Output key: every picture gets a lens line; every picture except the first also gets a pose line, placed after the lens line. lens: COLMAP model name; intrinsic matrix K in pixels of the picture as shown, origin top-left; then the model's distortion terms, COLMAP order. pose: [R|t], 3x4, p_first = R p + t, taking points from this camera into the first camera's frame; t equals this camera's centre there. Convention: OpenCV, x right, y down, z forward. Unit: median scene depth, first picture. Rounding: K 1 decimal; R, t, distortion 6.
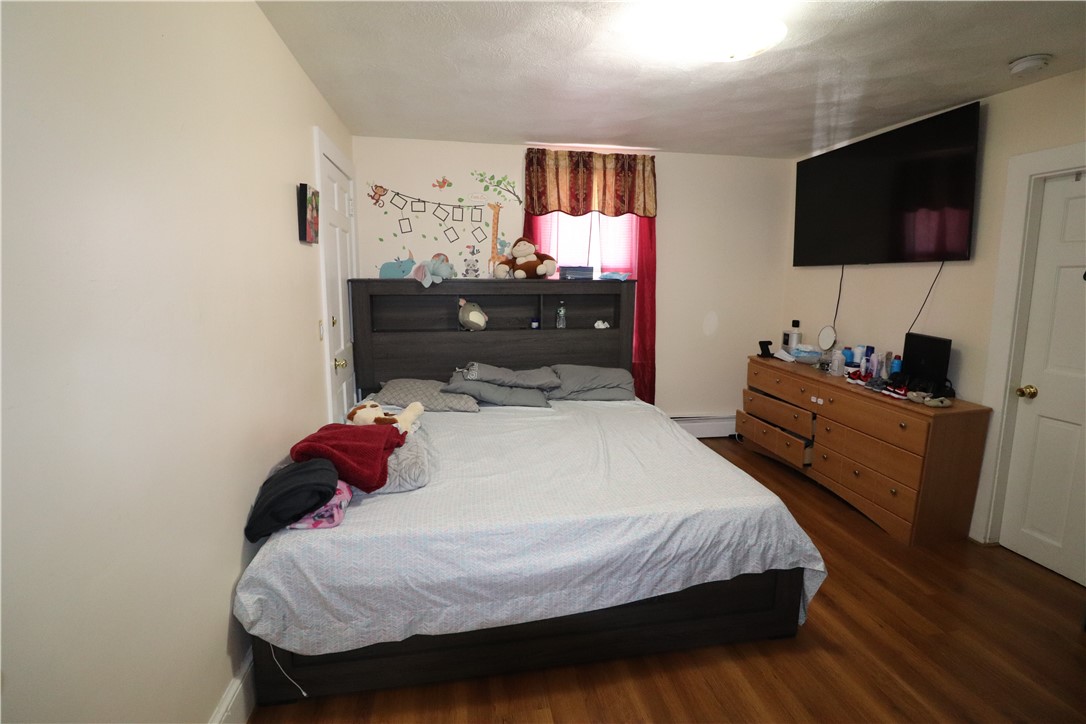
lens RADIAL K [[506.6, 0, 541.5], [0, 506.6, 360.8], [0, 0, 1]] dist [-0.016402, -0.001153]
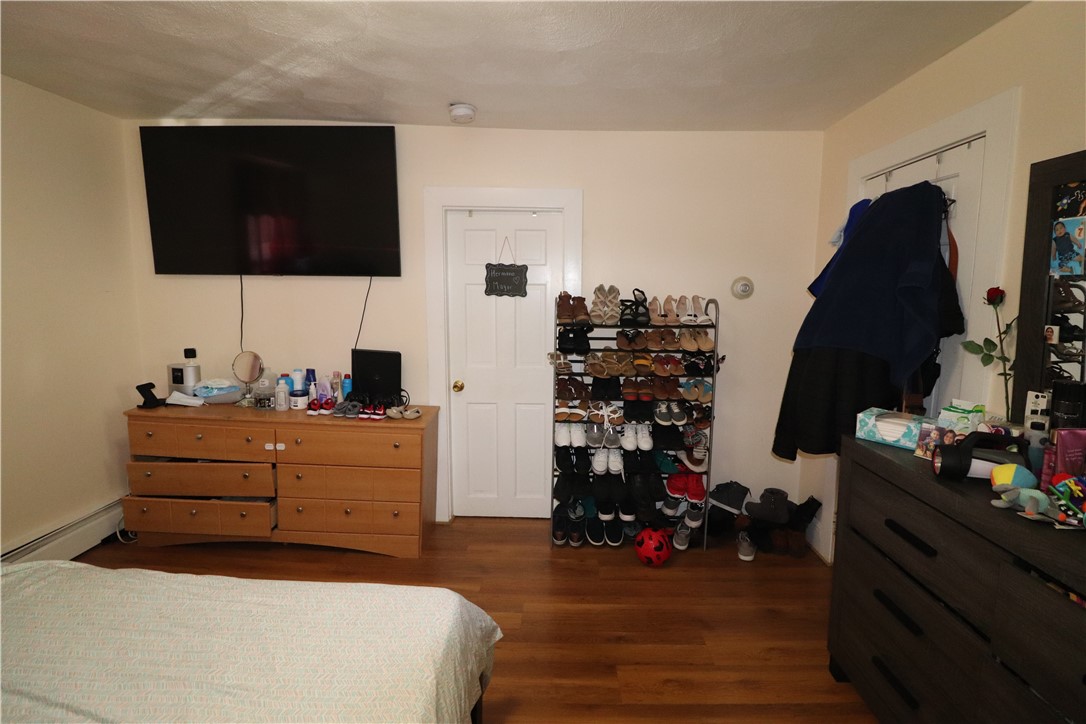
lens RADIAL K [[506.6, 0, 544.3], [0, 506.6, 355.9], [0, 0, 1]] dist [-0.016402, -0.001153]
pose [[0.188460, -0.142856, 0.971635, -0.126586], [0.144390, 0.982643, 0.116468, -0.093410], [-0.971408, 0.118345, 0.205816, 0.405923]]
